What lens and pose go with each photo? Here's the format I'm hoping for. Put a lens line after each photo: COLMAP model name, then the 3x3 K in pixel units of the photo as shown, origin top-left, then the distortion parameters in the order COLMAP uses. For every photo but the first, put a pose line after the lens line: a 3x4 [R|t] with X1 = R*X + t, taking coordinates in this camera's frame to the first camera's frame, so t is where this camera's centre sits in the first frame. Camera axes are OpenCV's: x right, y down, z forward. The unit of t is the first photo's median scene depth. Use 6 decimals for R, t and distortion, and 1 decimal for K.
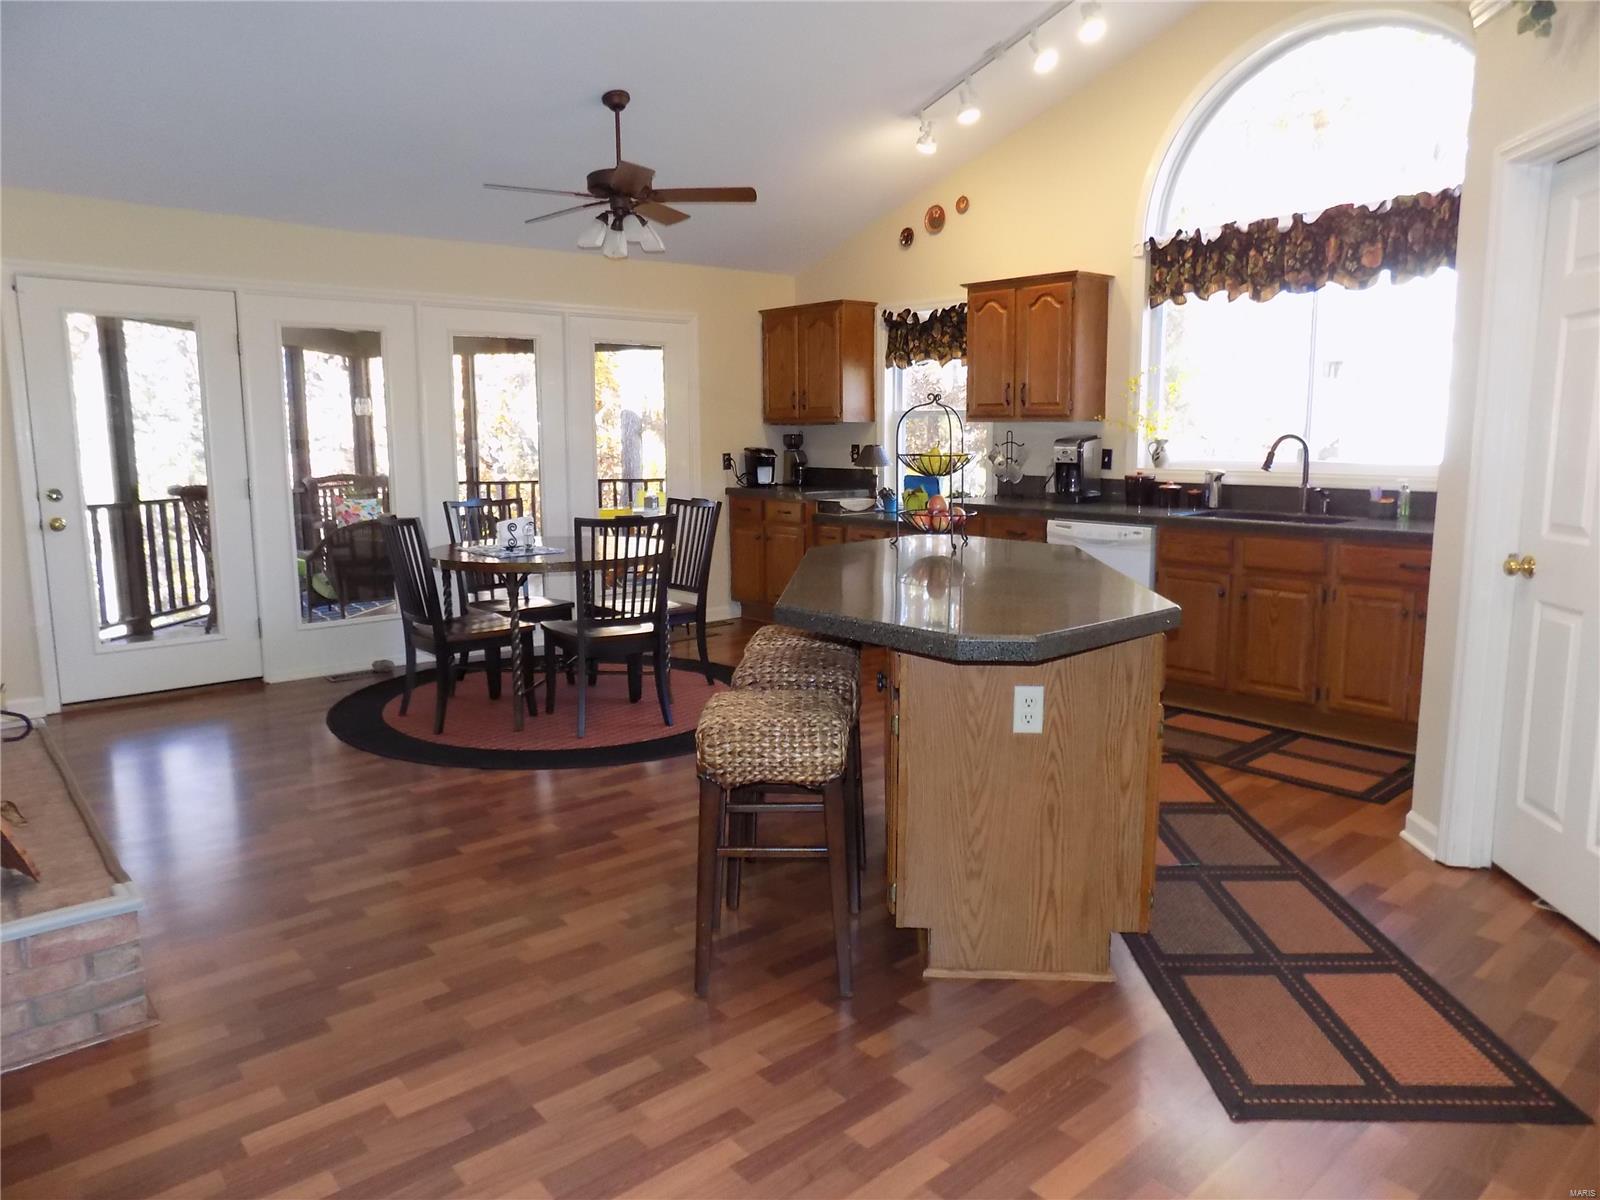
lens RADIAL K [[1075.6, 0, 807.2], [0, 1075.6, 591.6], [0, 0, 1]] dist [-0.065816, 0.046953]
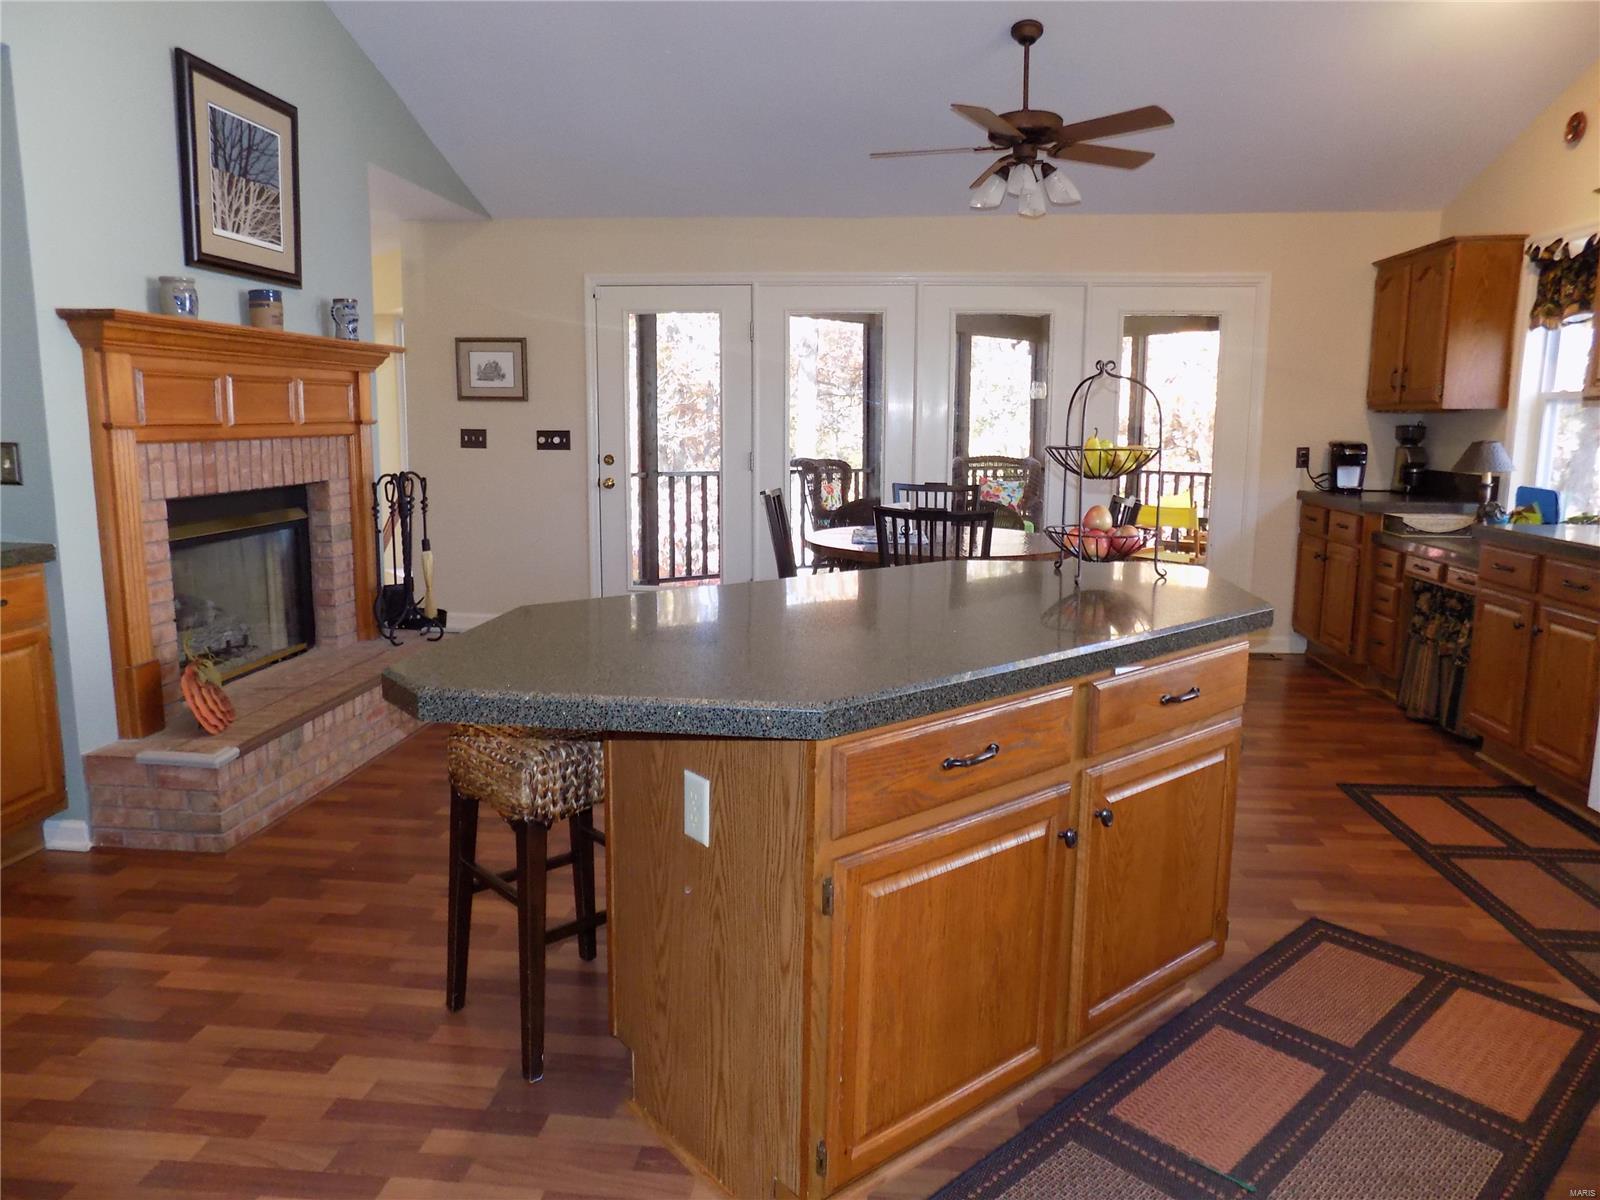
lens RADIAL K [[1075.6, 0, 774.5], [0, 1075.6, 588.7], [0, 0, 1]] dist [-0.065816, 0.046953]
pose [[0.676200, 0.123612, -0.726274, 0.357417], [-0.117412, 0.991305, 0.059403, -0.037980], [0.727302, 0.045105, 0.684834, 0.272280]]
